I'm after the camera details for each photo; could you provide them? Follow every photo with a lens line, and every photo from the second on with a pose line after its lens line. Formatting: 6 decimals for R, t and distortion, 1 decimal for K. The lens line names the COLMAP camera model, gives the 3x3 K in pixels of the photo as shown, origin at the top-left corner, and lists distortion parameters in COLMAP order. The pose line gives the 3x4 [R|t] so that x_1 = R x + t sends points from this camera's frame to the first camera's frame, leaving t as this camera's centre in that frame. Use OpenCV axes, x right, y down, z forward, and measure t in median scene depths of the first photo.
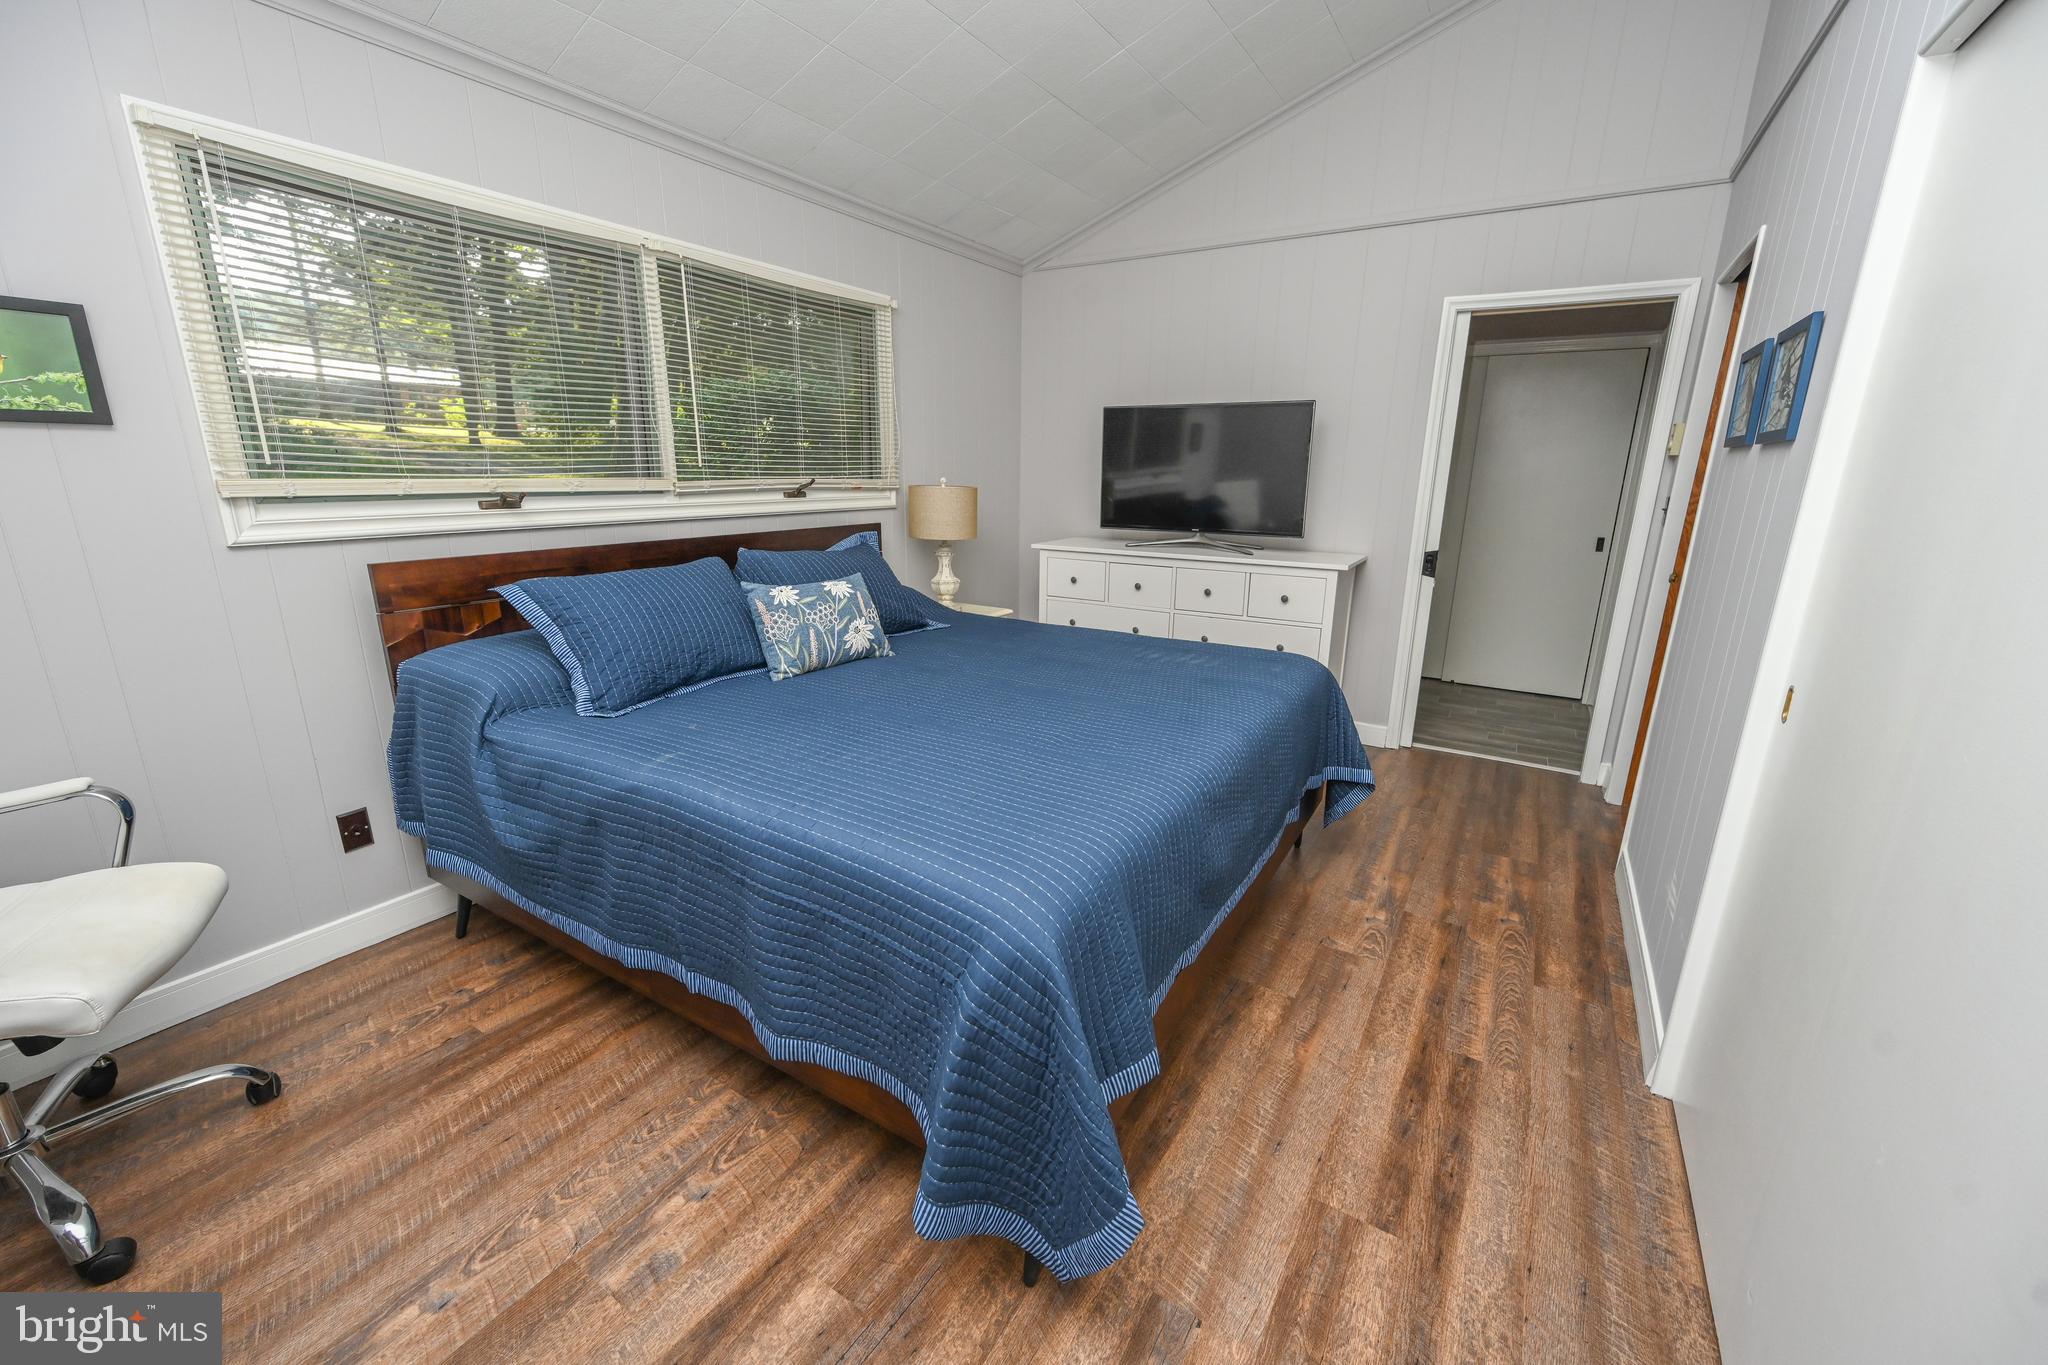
lens RADIAL K [[812.2, 0, 1011.4], [0, 812.2, 679.3], [0, 0, 1]] dist [-0.001052, -0.000364]
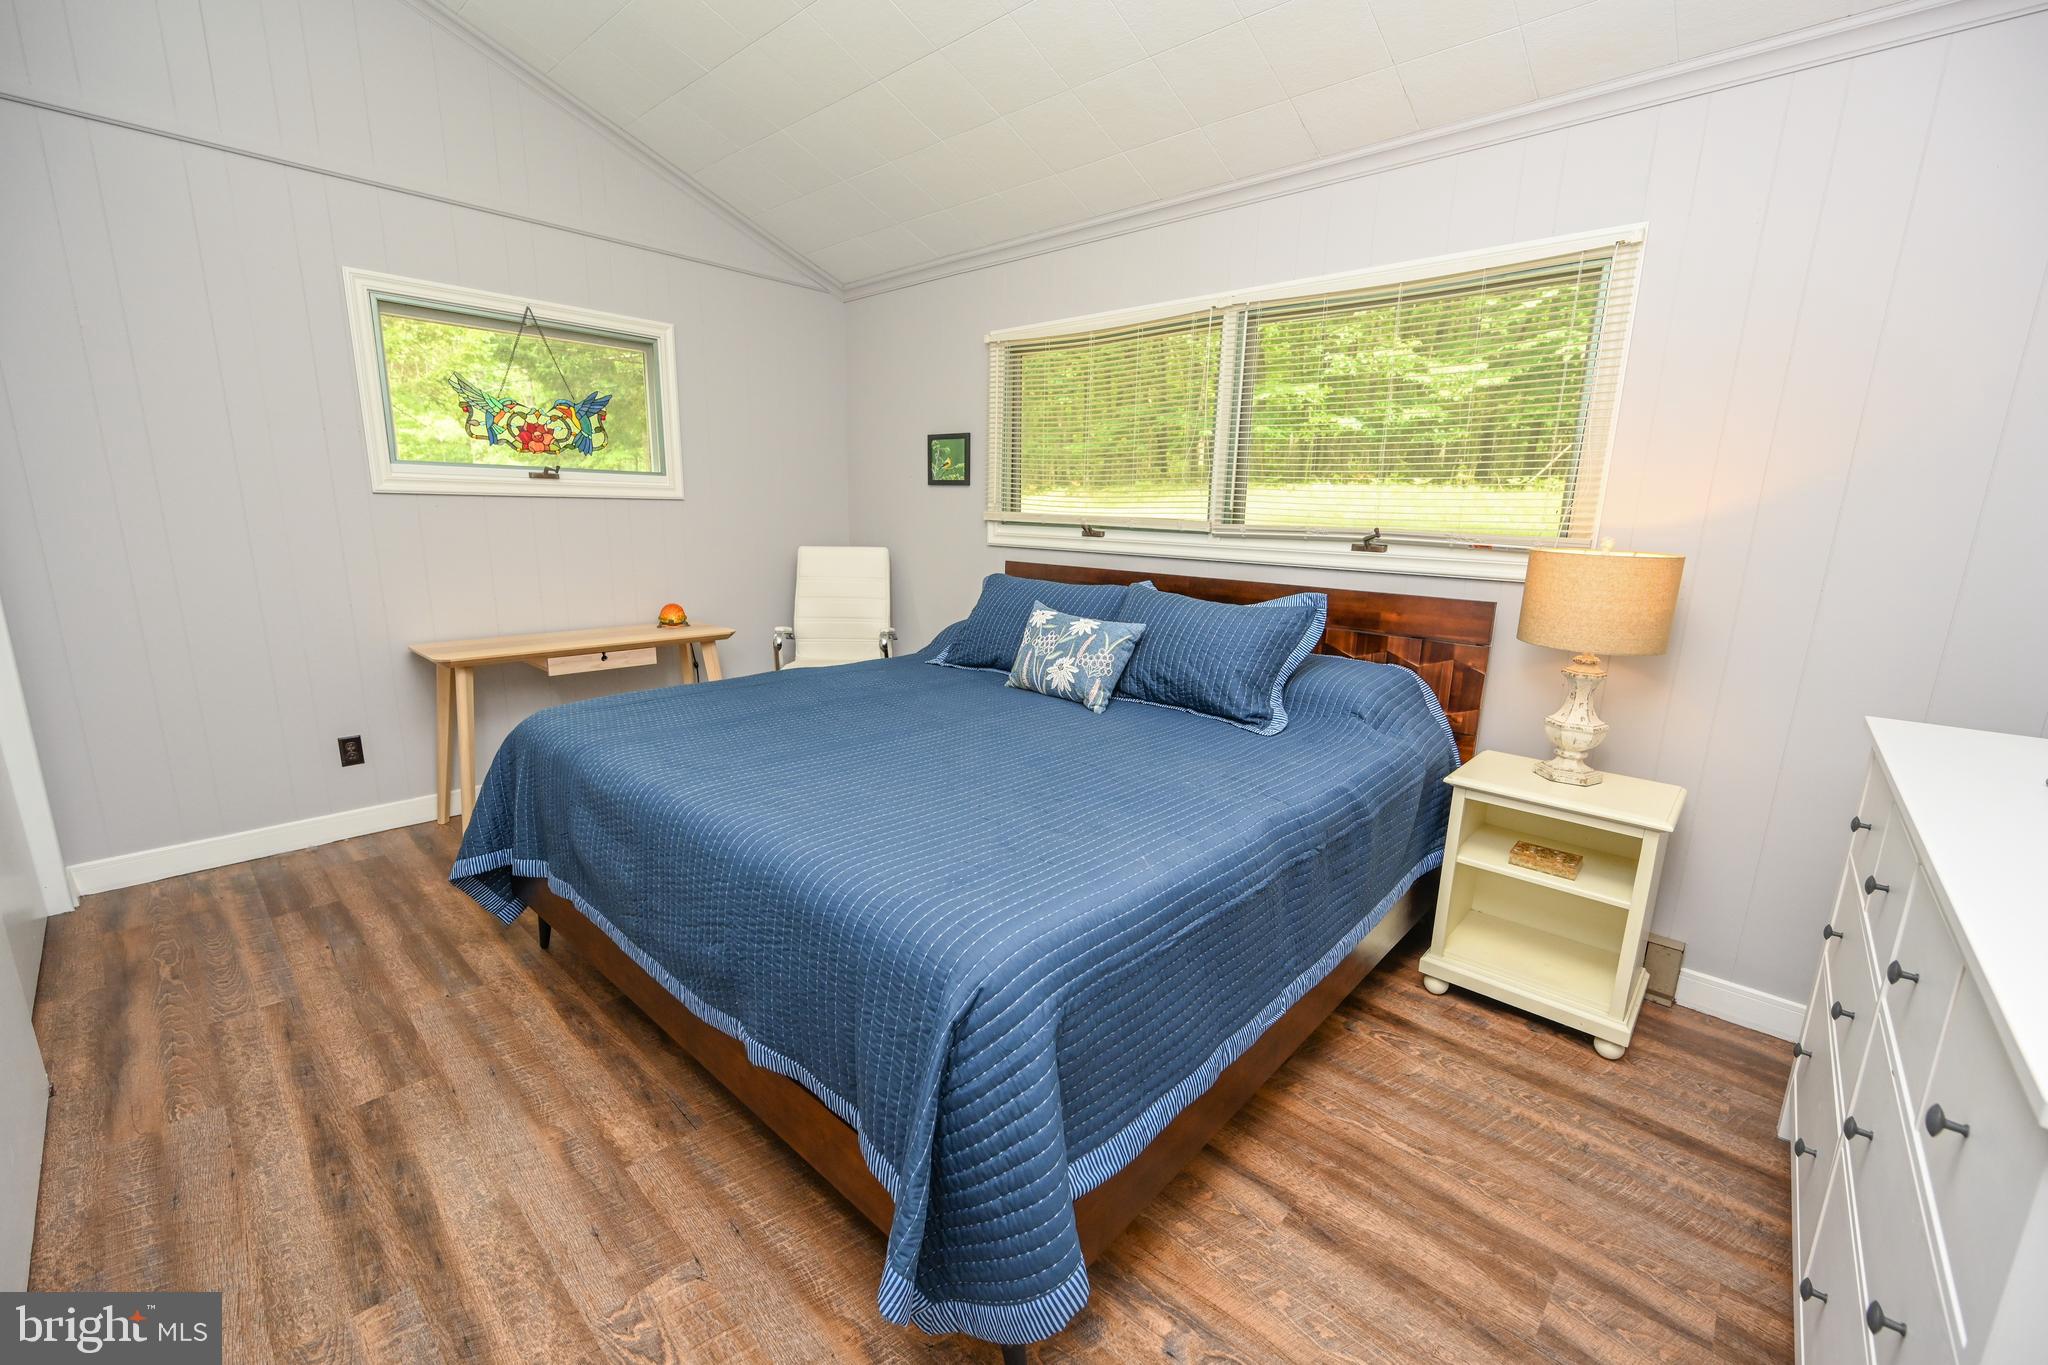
lens RADIAL K [[812.2, 0, 1015.6], [0, 812.2, 679.8], [0, 0, 1]] dist [-0.001052, -0.000364]
pose [[-0.169012, 0.193359, -0.966461, 1.019237], [-0.277896, 0.931436, 0.234949, -0.346902], [0.945626, 0.308285, -0.103691, 1.397431]]
